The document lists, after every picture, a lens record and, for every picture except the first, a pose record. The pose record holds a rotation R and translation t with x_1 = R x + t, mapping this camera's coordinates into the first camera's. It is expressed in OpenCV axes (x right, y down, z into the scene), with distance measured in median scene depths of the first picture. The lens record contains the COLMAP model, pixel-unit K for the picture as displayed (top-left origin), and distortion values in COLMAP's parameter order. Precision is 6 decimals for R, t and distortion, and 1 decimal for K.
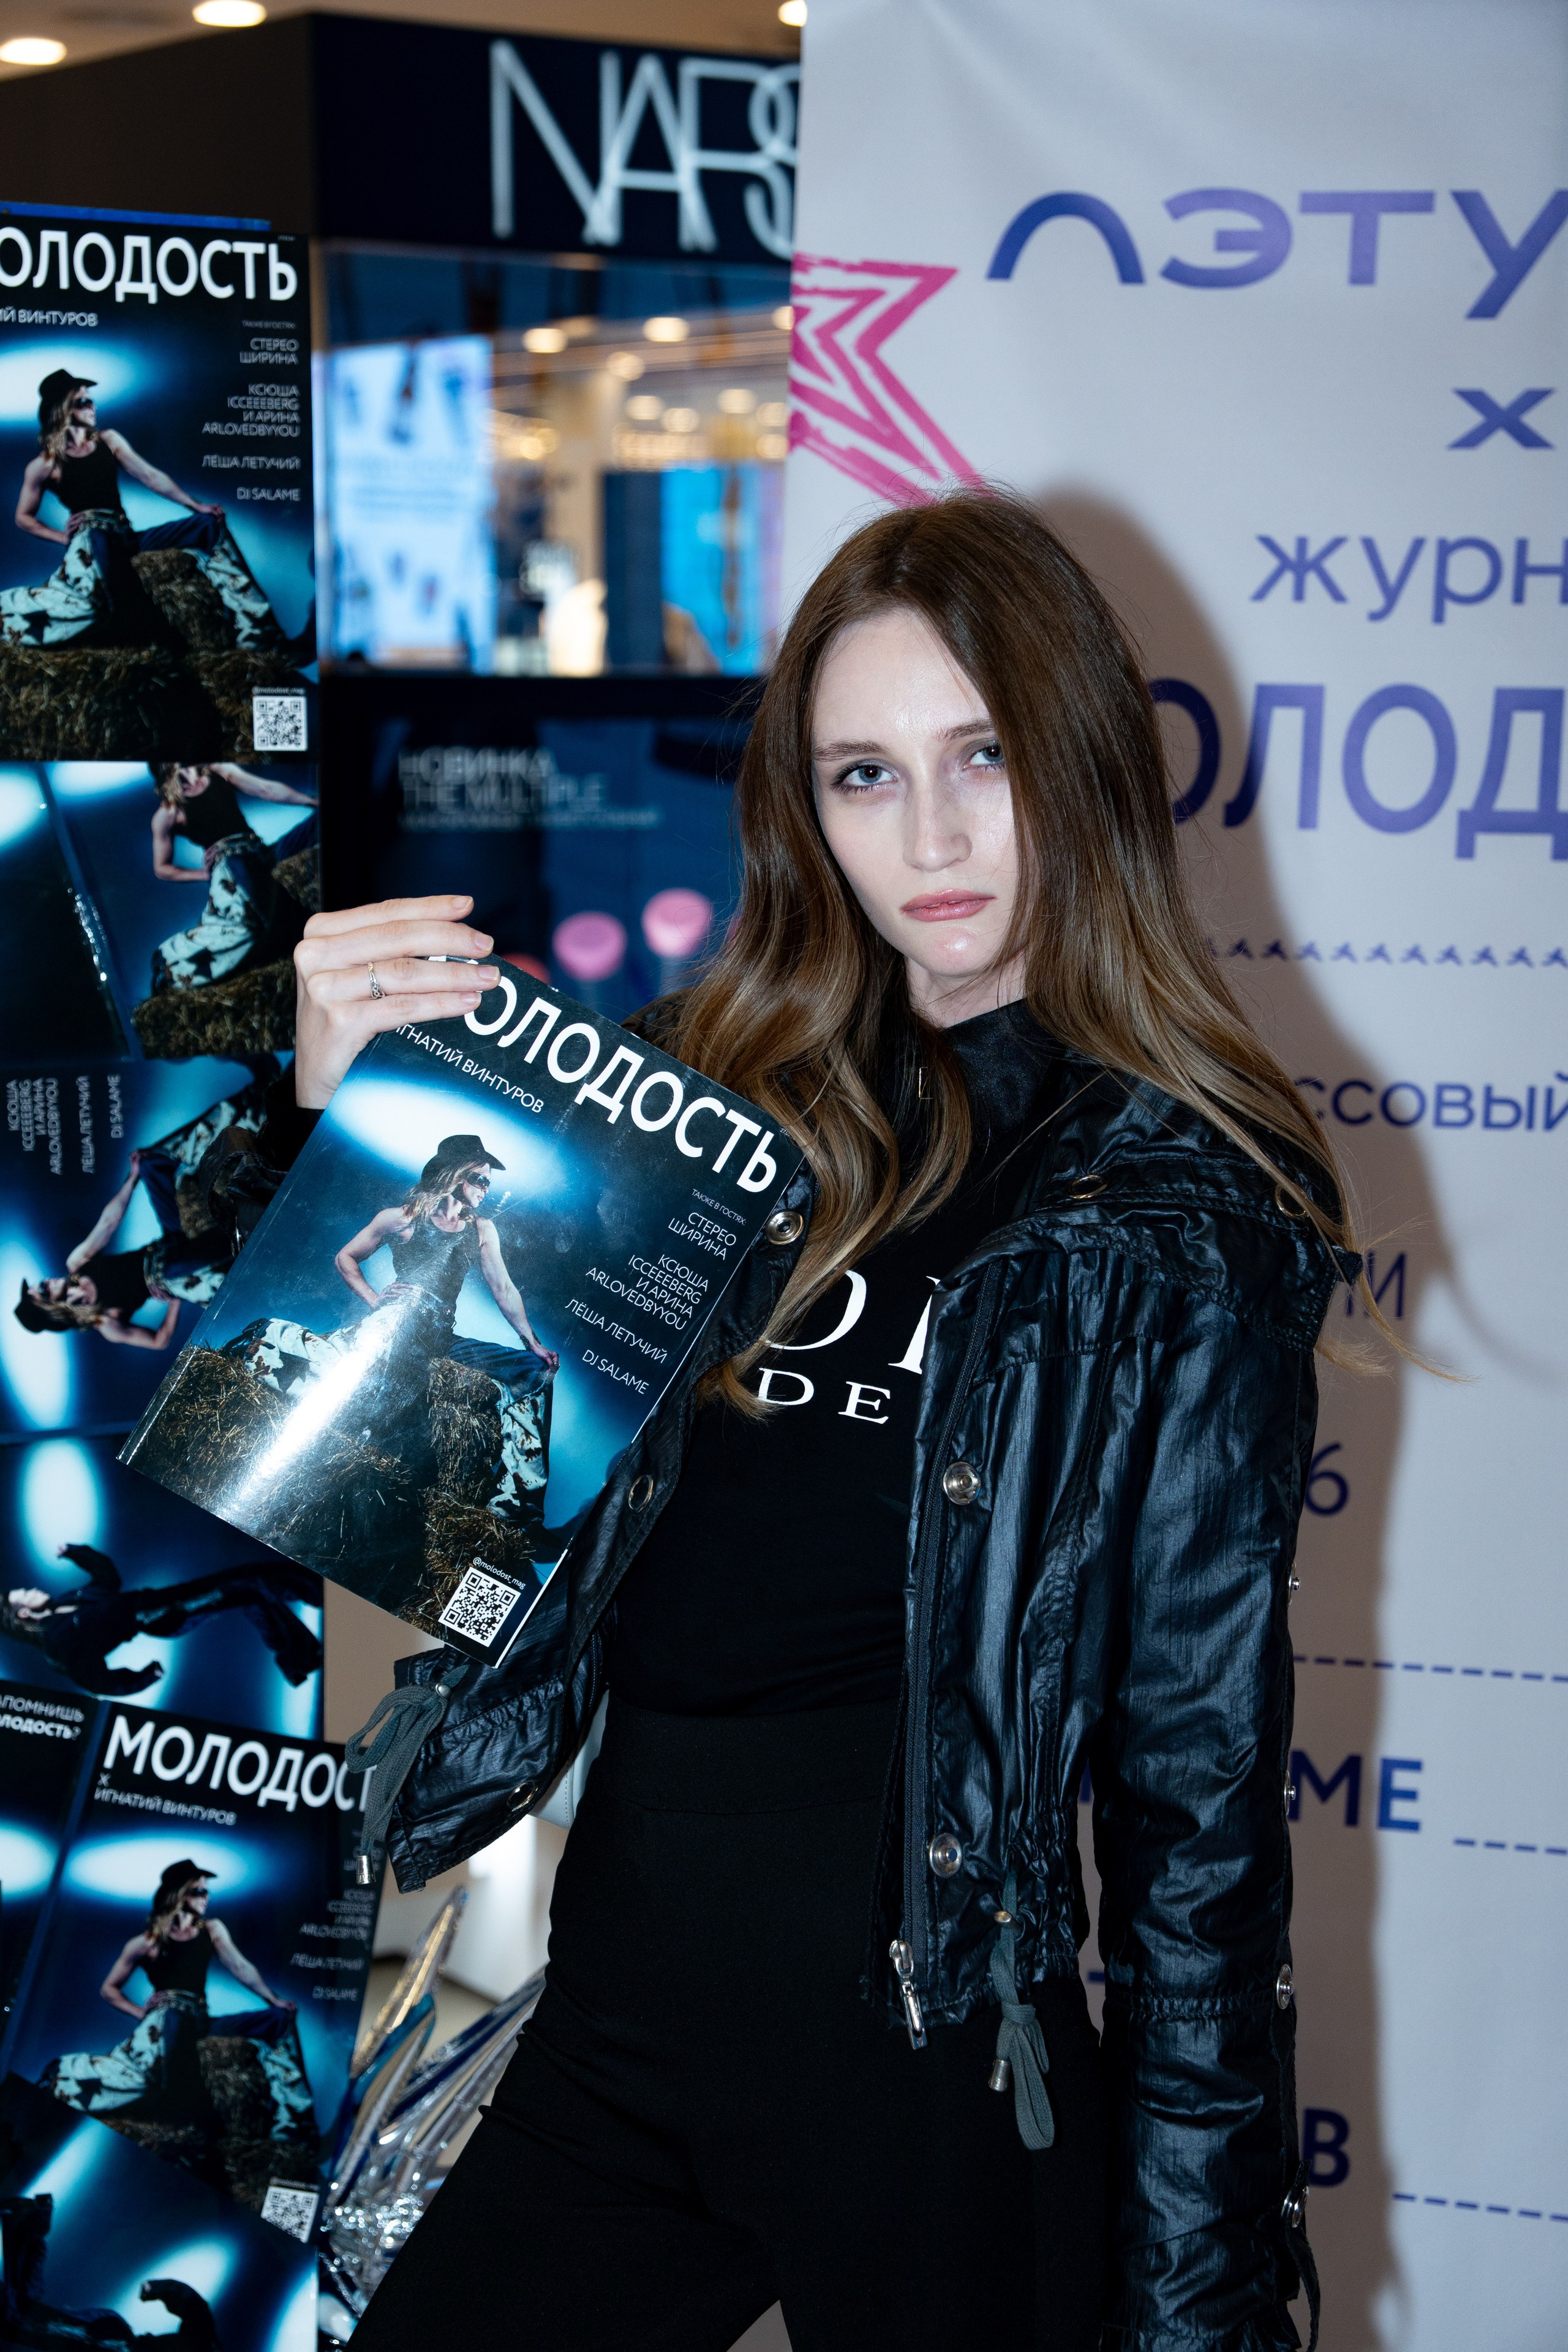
lens RADIAL K [[4734.7, 0, 782.1], [0, 4734.7, 1185.1], [0, 0, 1]] dist [0.512716, 0.000000]
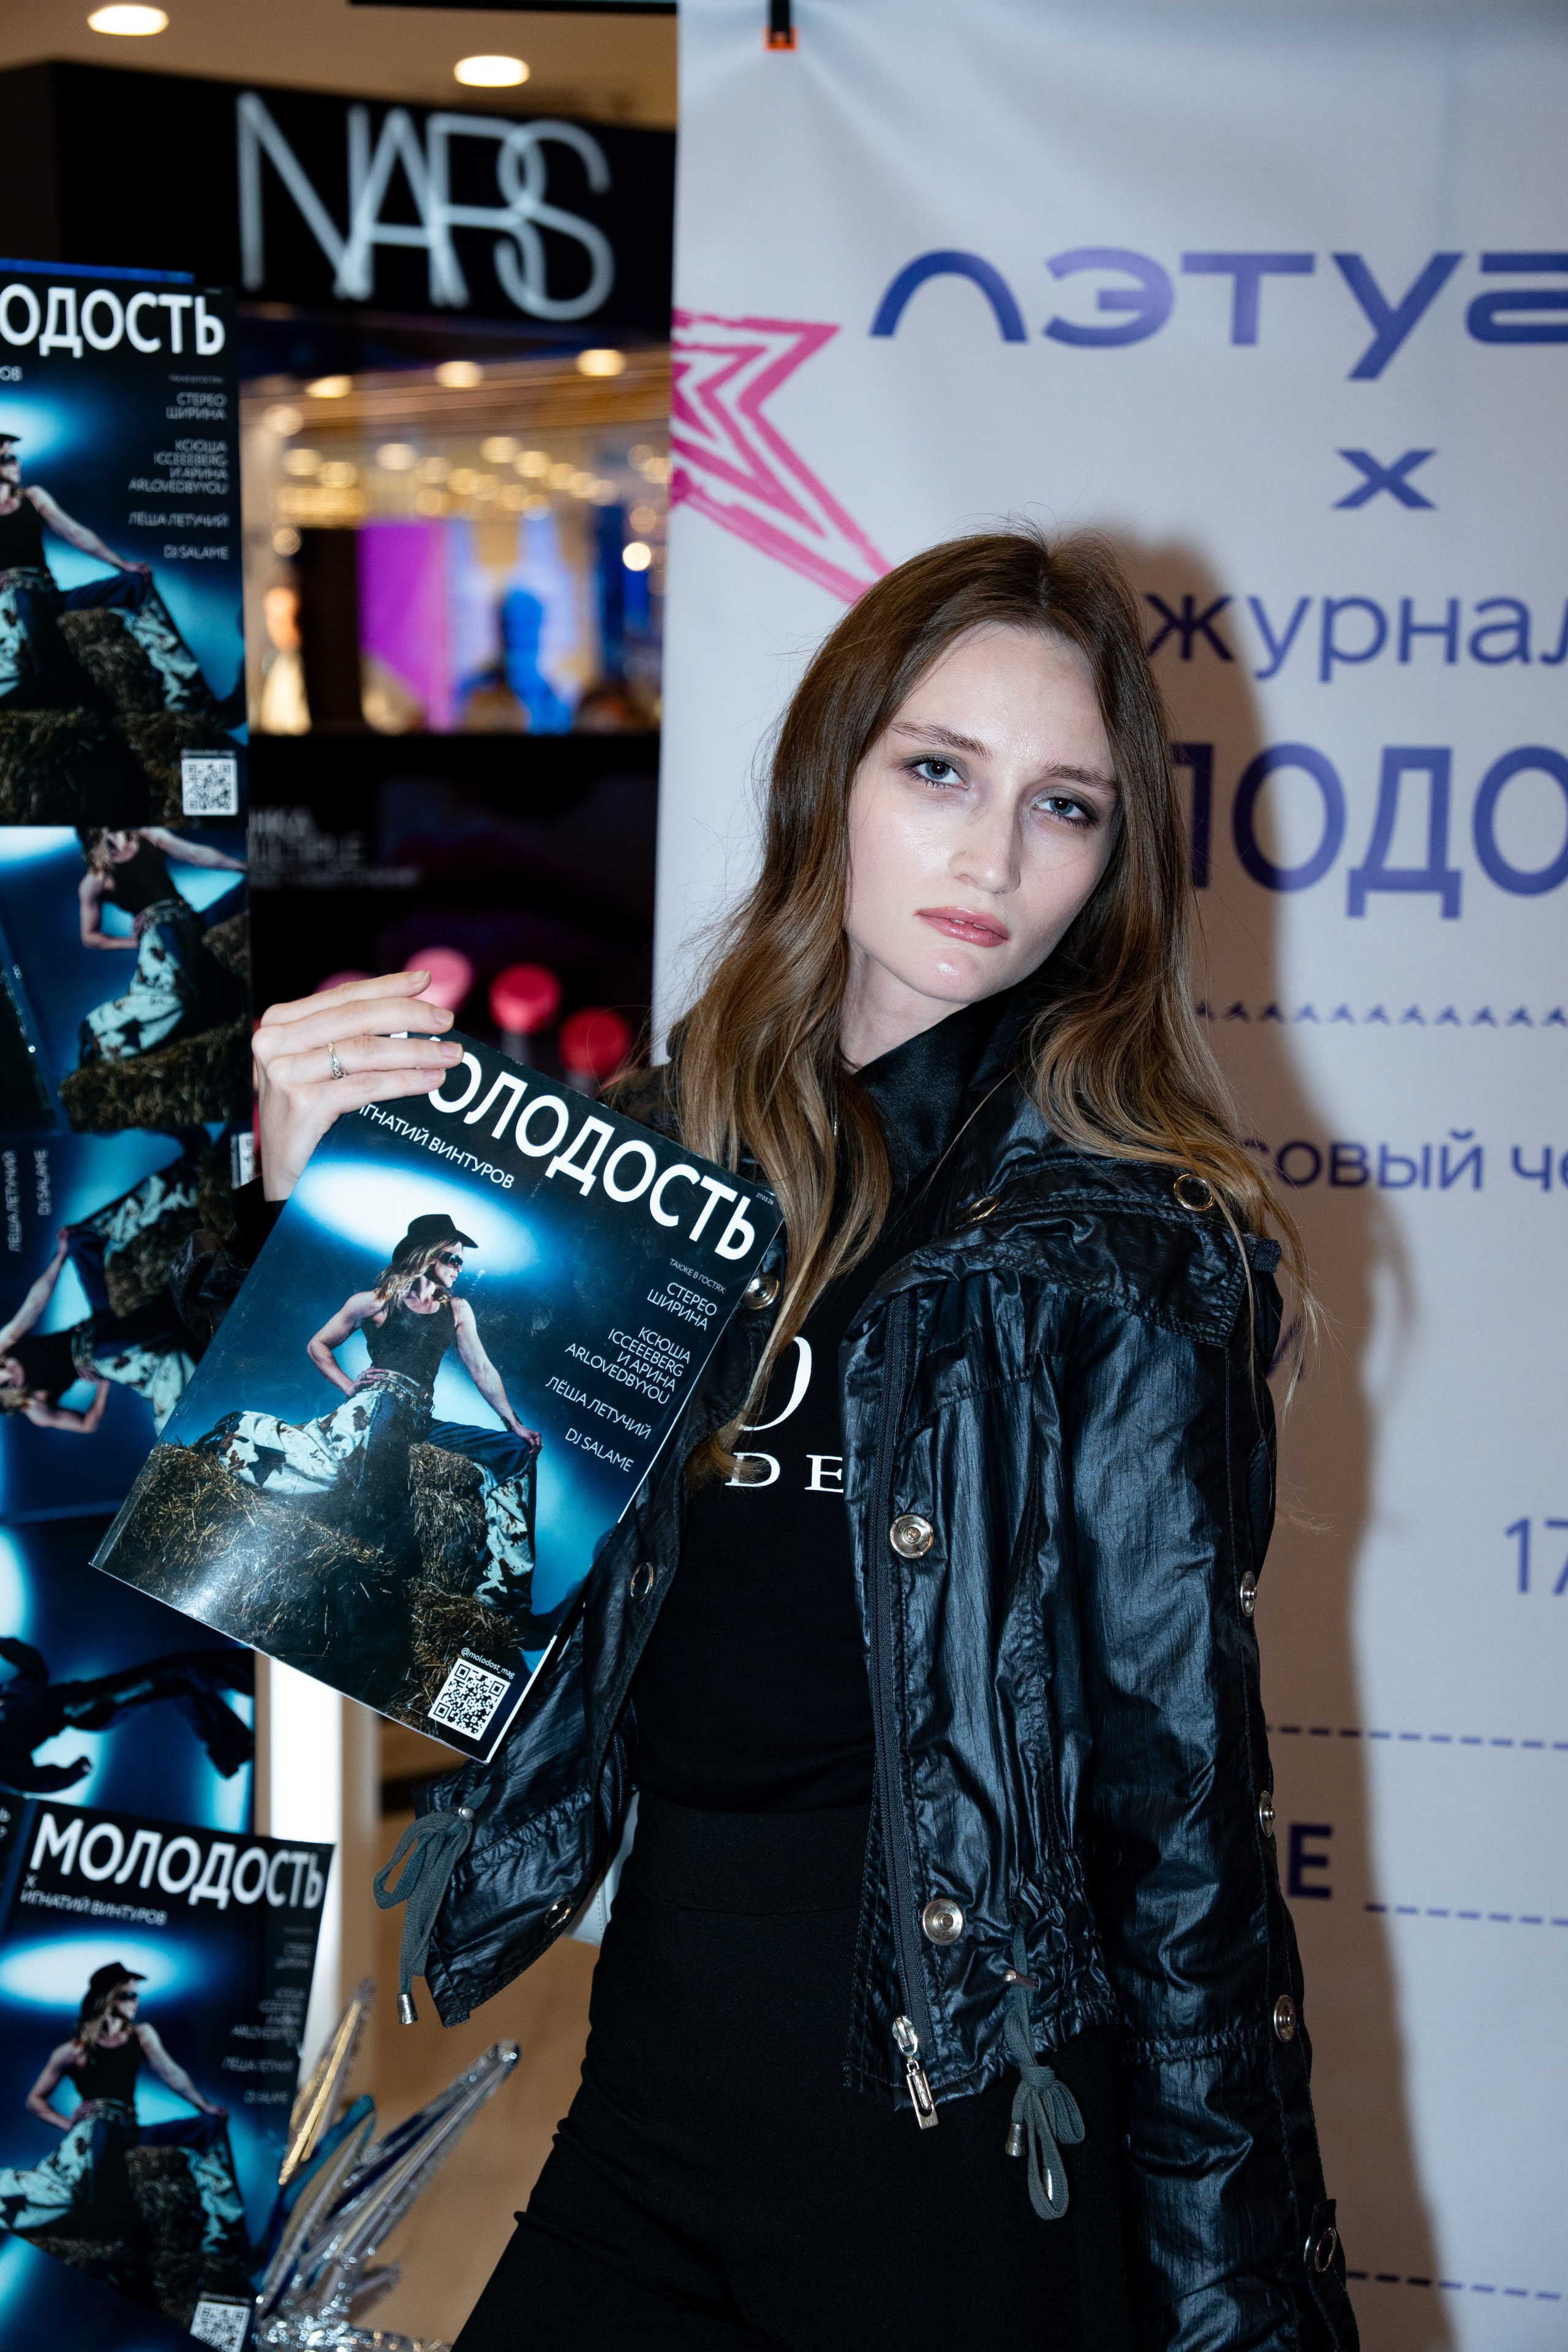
lens RADIAL K [[4734.7, 0, 791.3], [0, 4734.7, 1178.7], [0, 0, 1]] dist [0.512716, 0.000000]
pose [[0.997371, -0.010782, 0.071652, -0.056513], [0.011687, 0.999857, -0.012223, -0.003434], [-0.071510, 0.013028, 0.997355, 0.021063]]
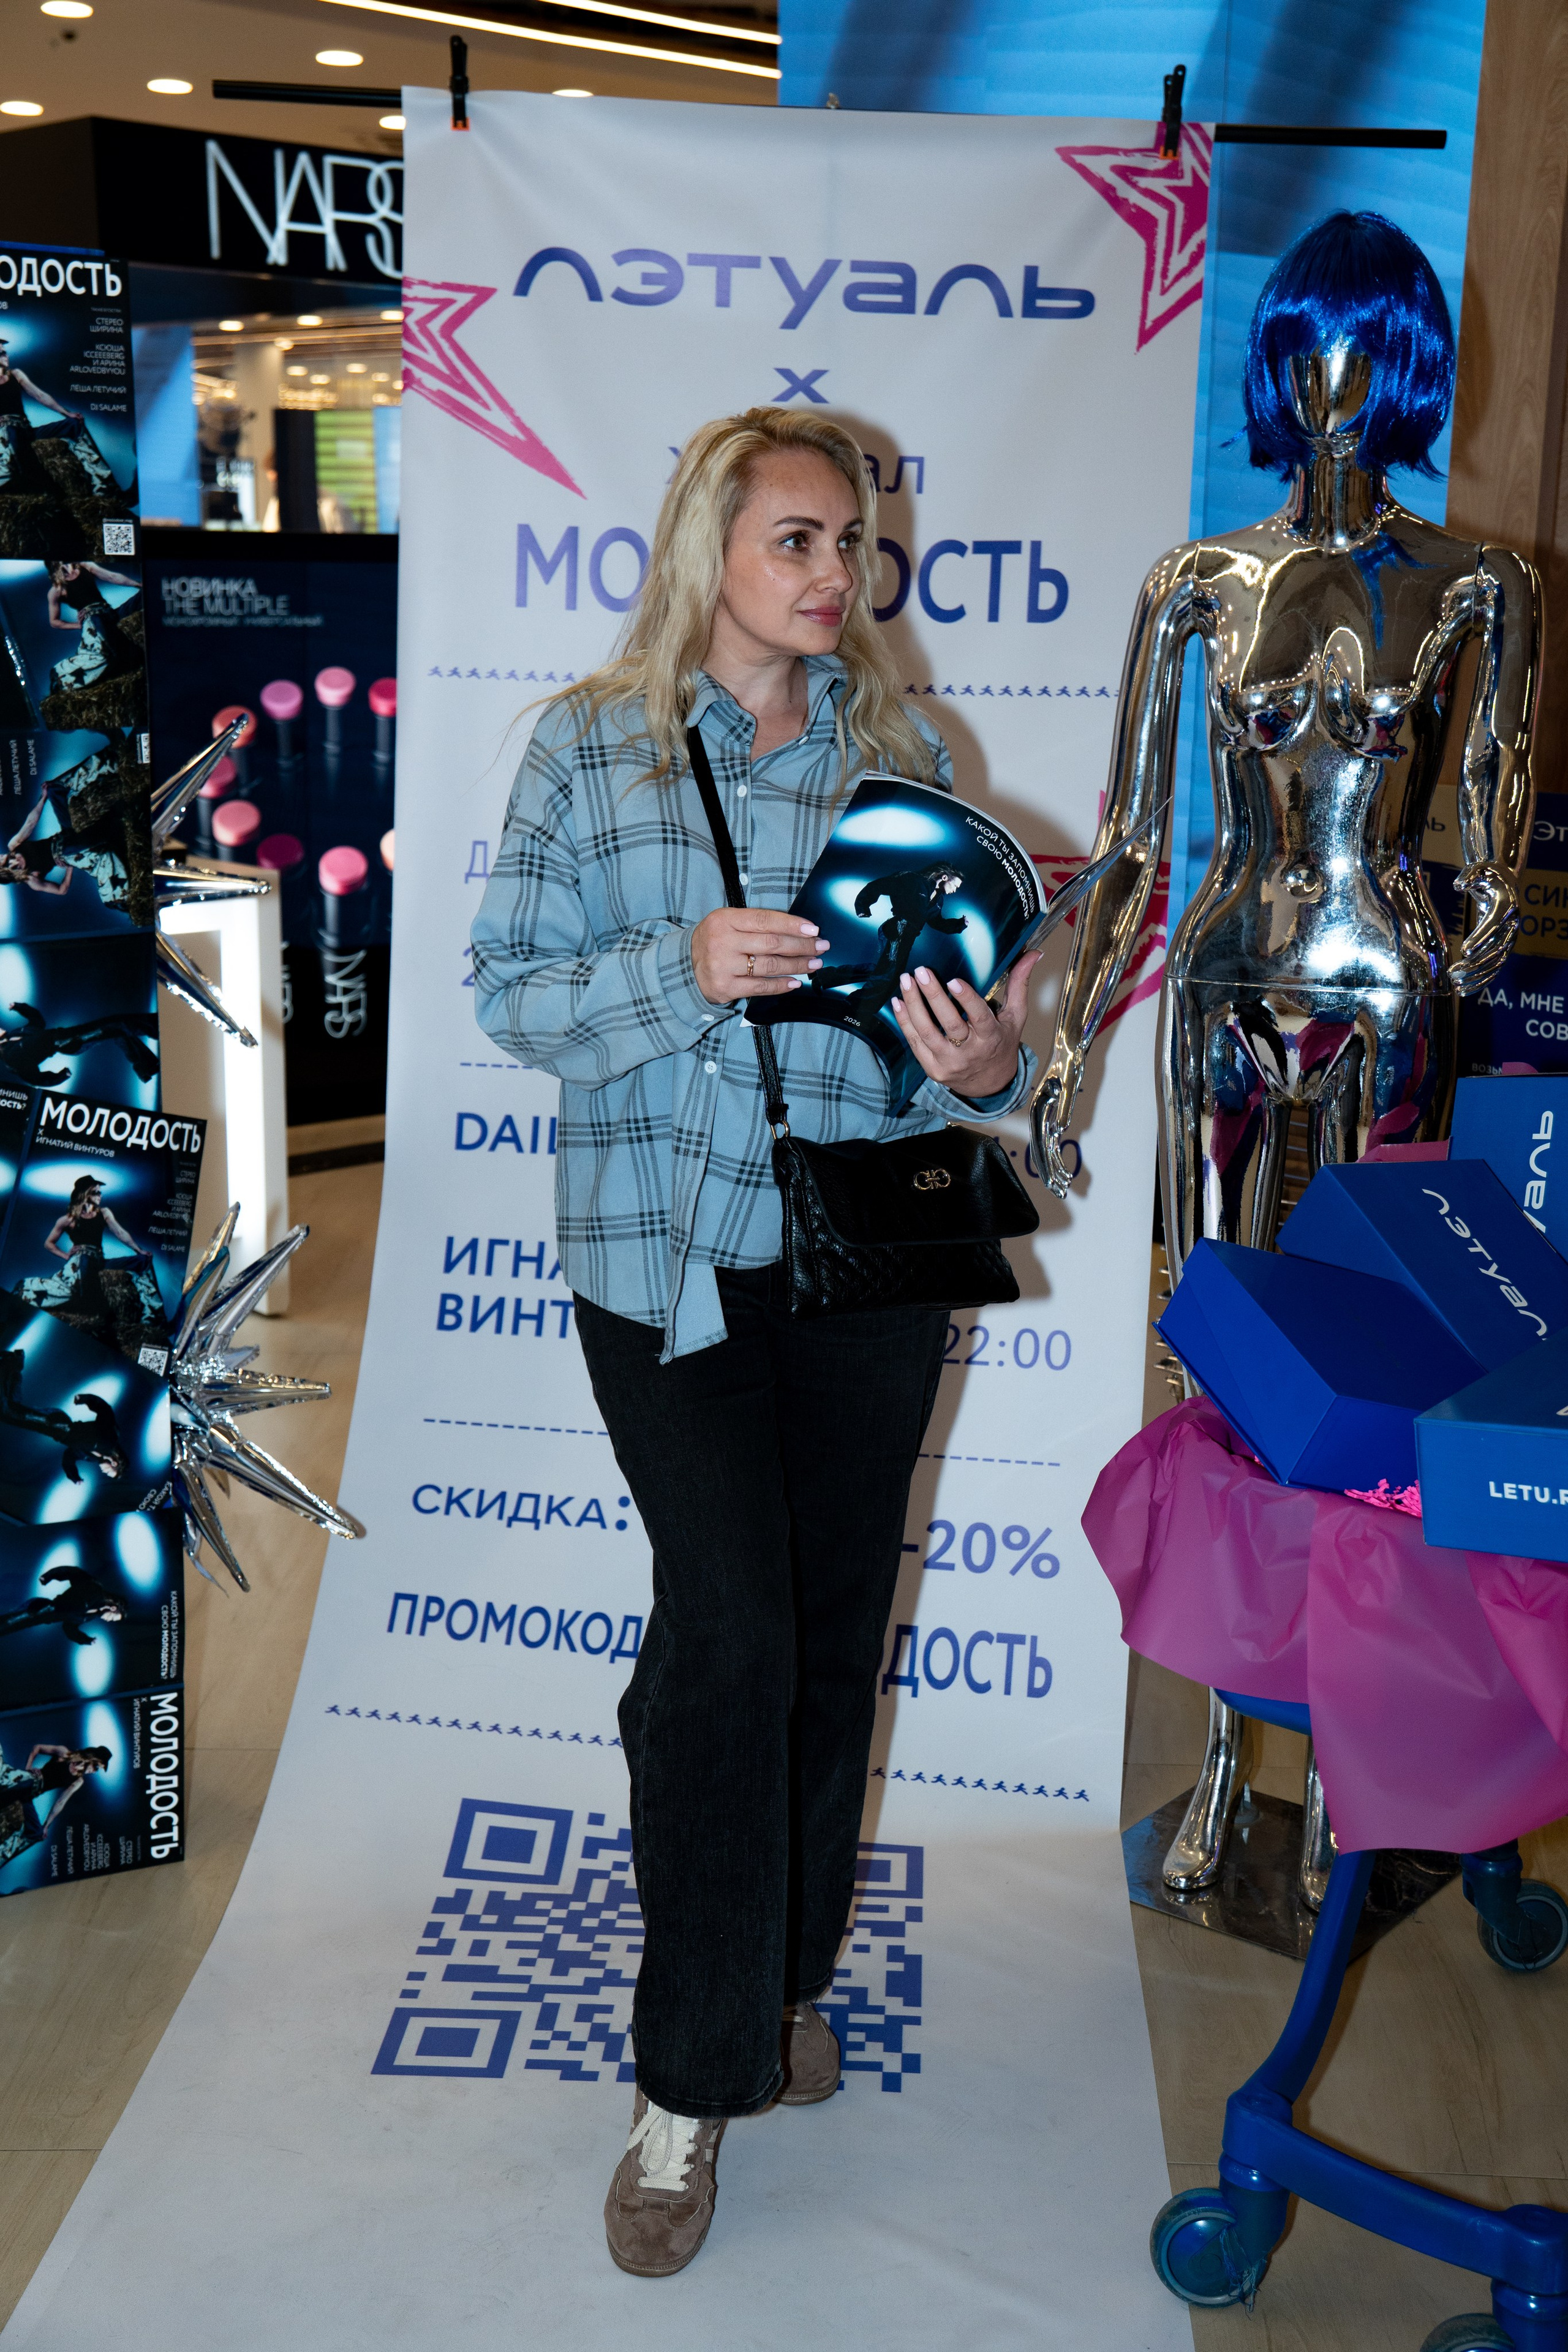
lens RADIAL K [[2917.7, 0, 784.7], [0, 2917.7, 1164.9], [0, 0, 1]] dist [0.141343, 0.000000]
pose [[0.991450, -0.017813, 0.129263, -0.005753], [0.004811, 0.994955, 0.100208, 0.025365], [-0.130396, -0.098730, 0.986534, -0.135969]]
